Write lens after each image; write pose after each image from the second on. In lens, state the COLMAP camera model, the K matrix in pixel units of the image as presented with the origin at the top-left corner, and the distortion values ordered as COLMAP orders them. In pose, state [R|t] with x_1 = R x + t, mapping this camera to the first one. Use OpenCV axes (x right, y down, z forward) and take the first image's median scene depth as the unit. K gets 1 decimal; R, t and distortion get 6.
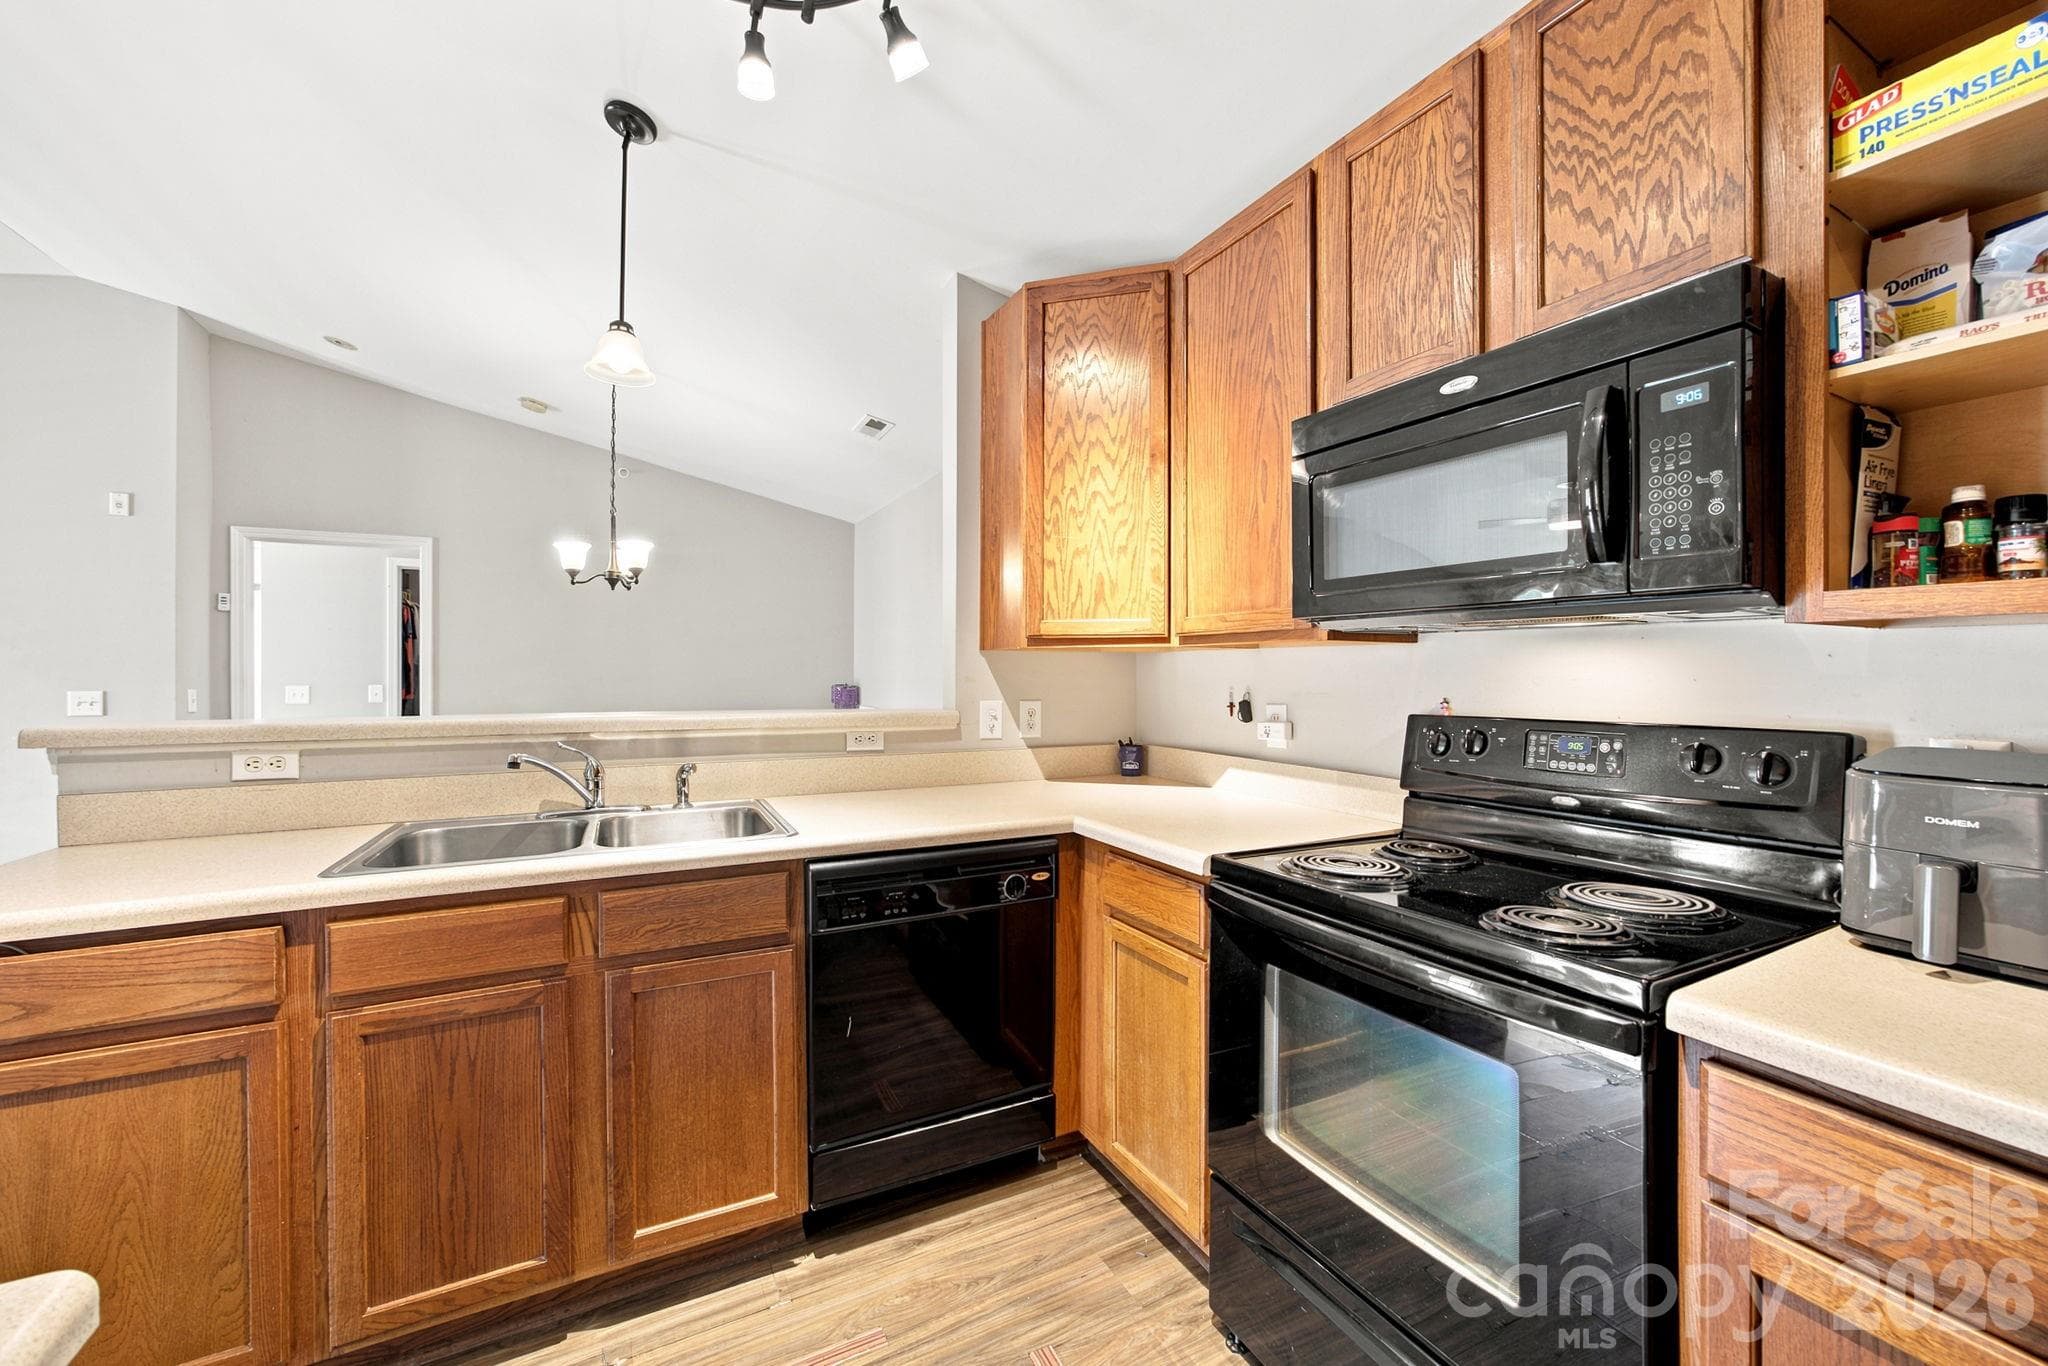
lens RADIAL K [[801.7, 0, 1023.9], [0, 801.7, 672.4], [0, 0, 1]] dist [-0.017436, 0.005901]
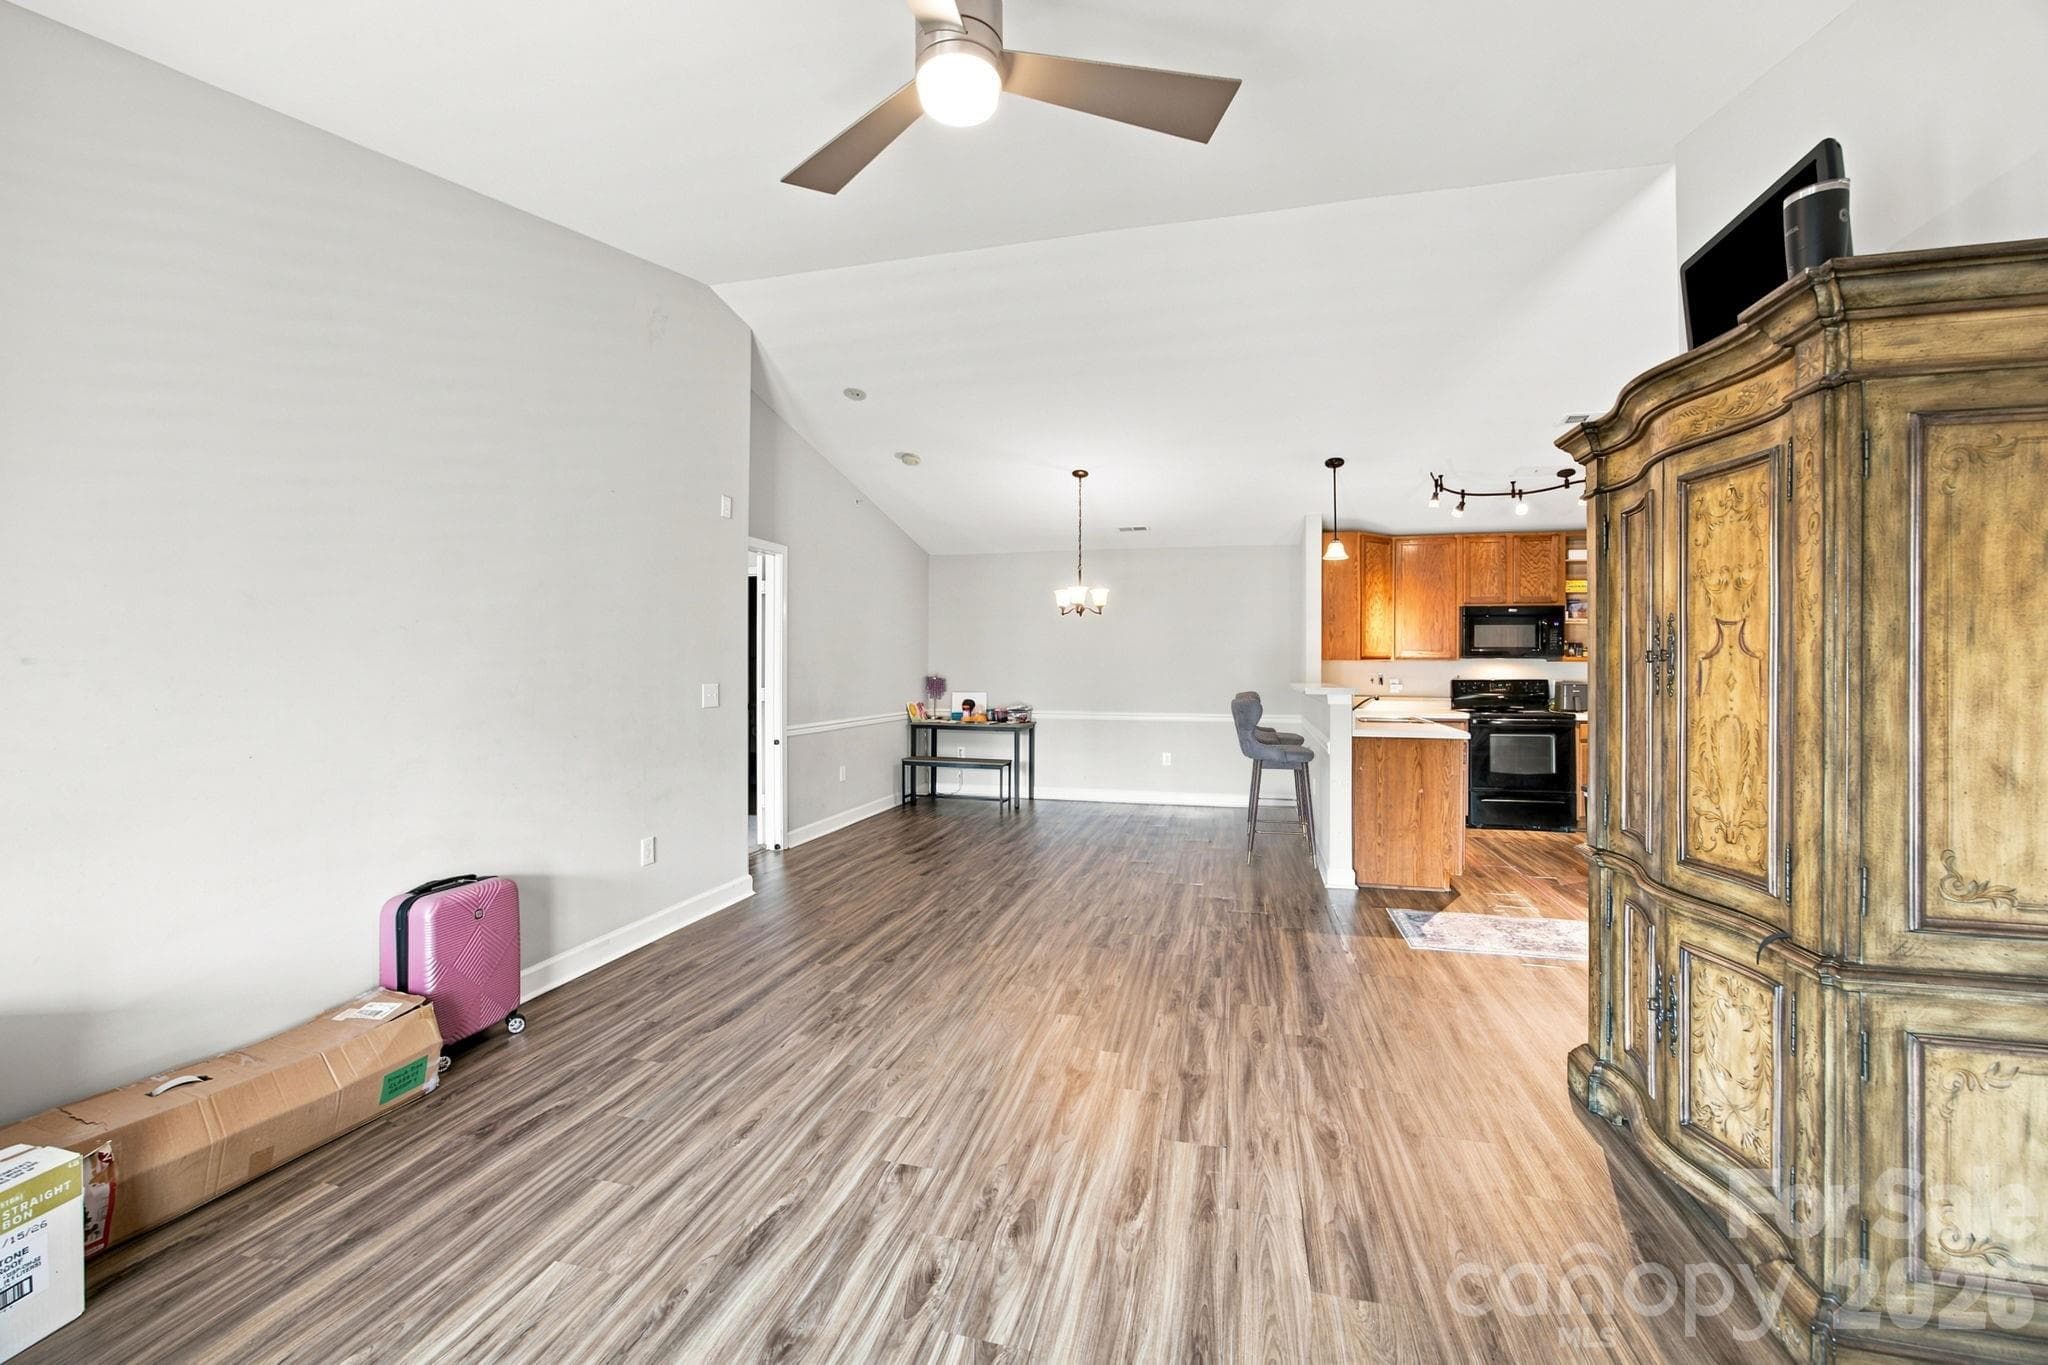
lens RADIAL K [[801.7, 0, 1030.4], [0, 801.7, 669.7], [0, 0, 1]] dist [-0.017436, 0.005901]
pose [[0.665972, -0.000181, 0.745977, -3.097029], [-0.003262, 0.999990, 0.003155, -0.001680], [-0.745970, -0.004535, 0.665964, -0.029727]]
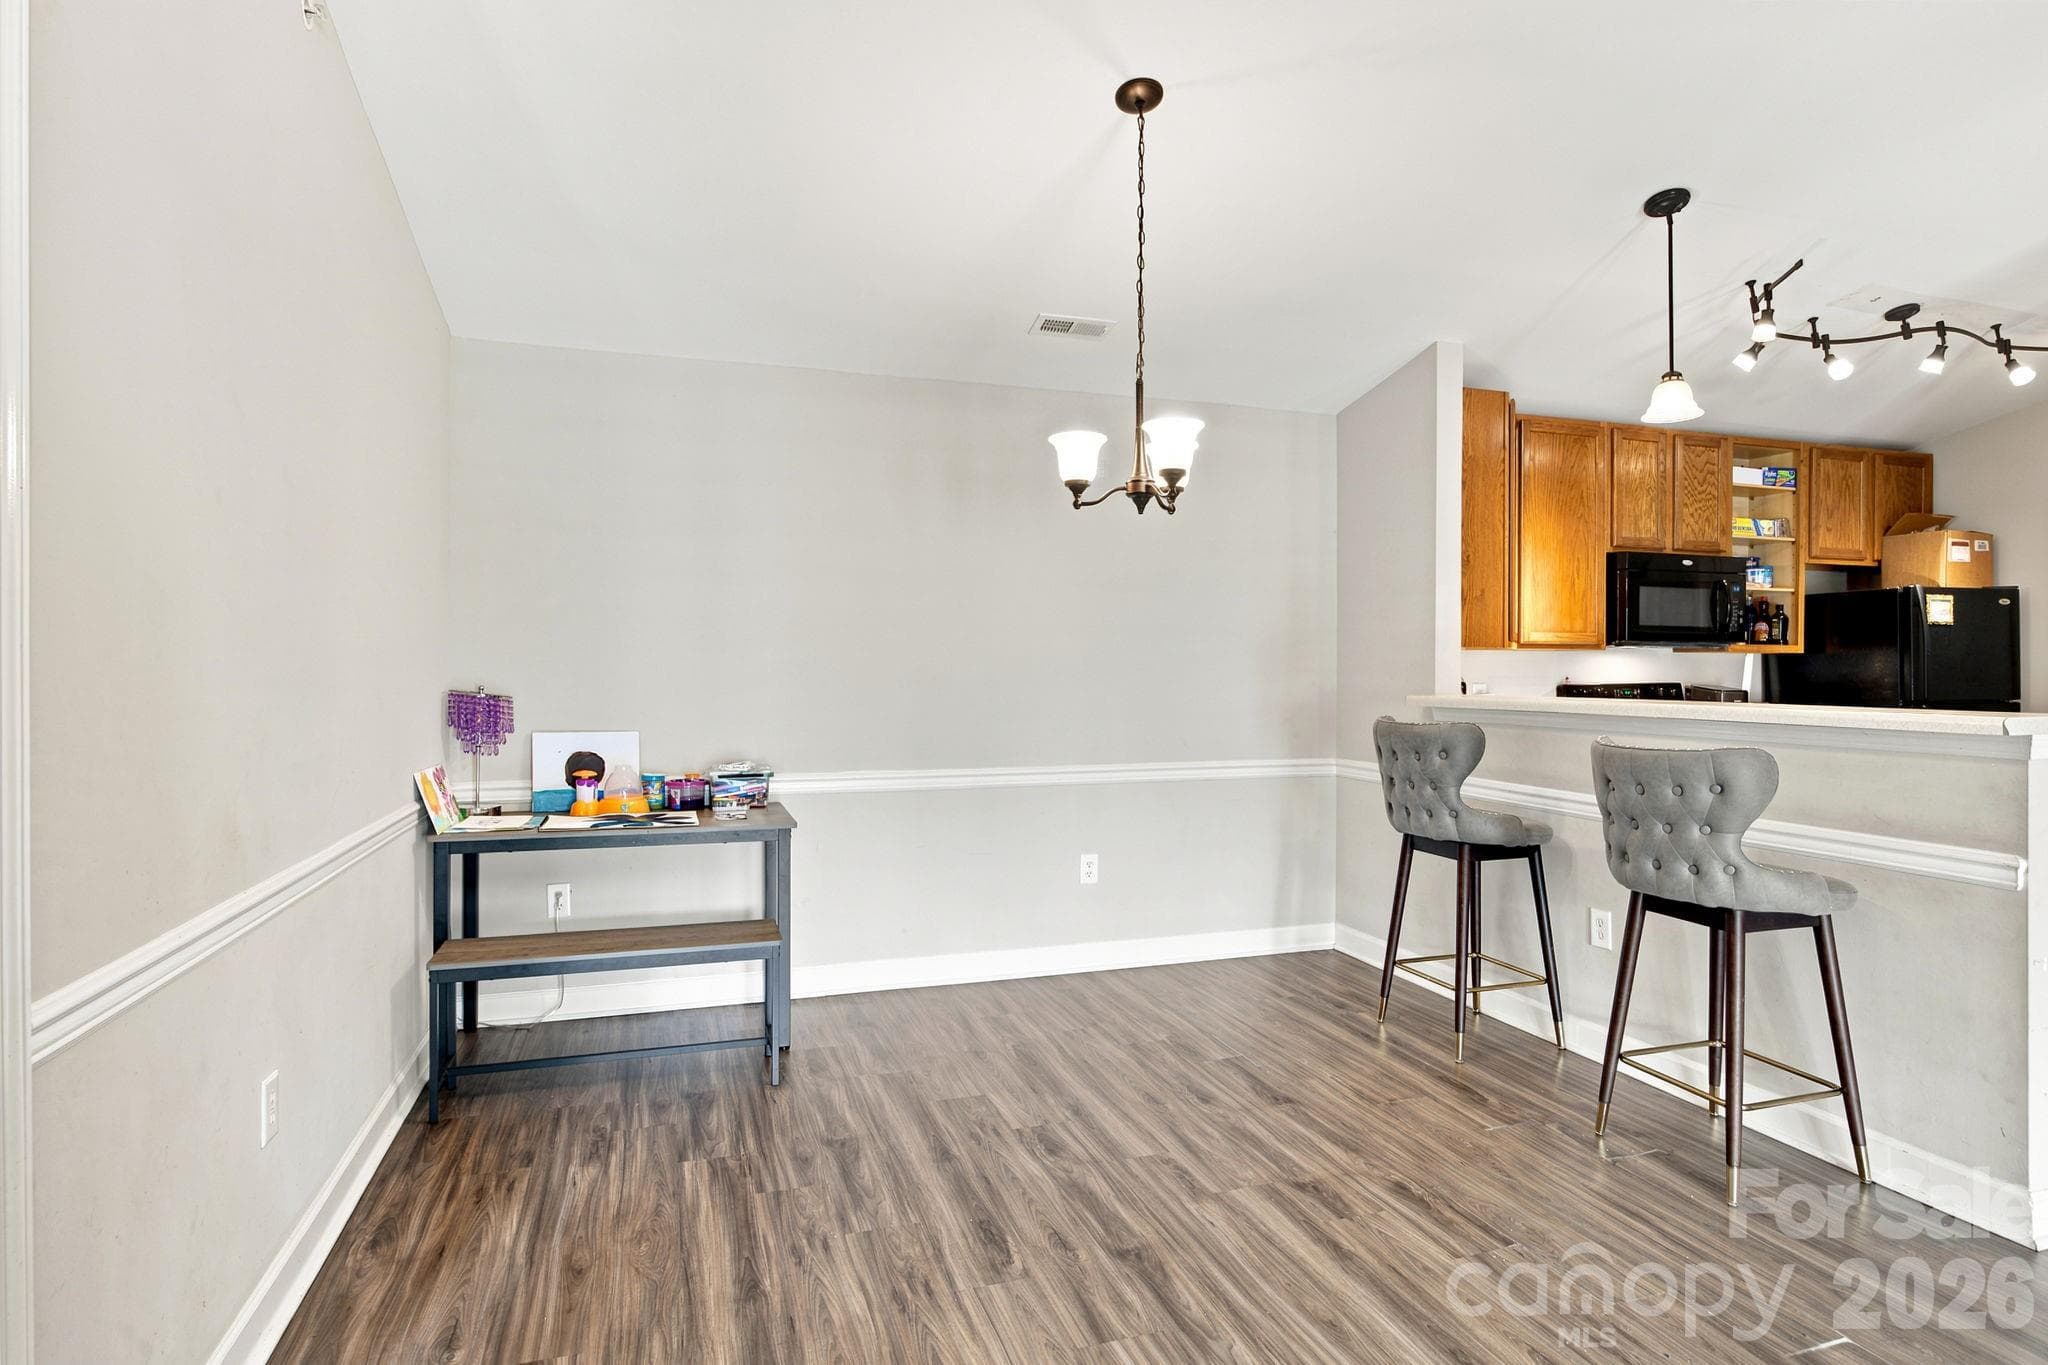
lens RADIAL K [[1082.2, 0, 1057.1], [0, 1082.2, 663.2], [0, 0, 1]] dist [0.011475, -0.000659]
pose [[0.152896, 0.000013, 0.988242, -2.178763], [-0.003315, 0.999994, 0.000500, -0.001156], [-0.988237, -0.003353, 0.152895, 1.593722]]
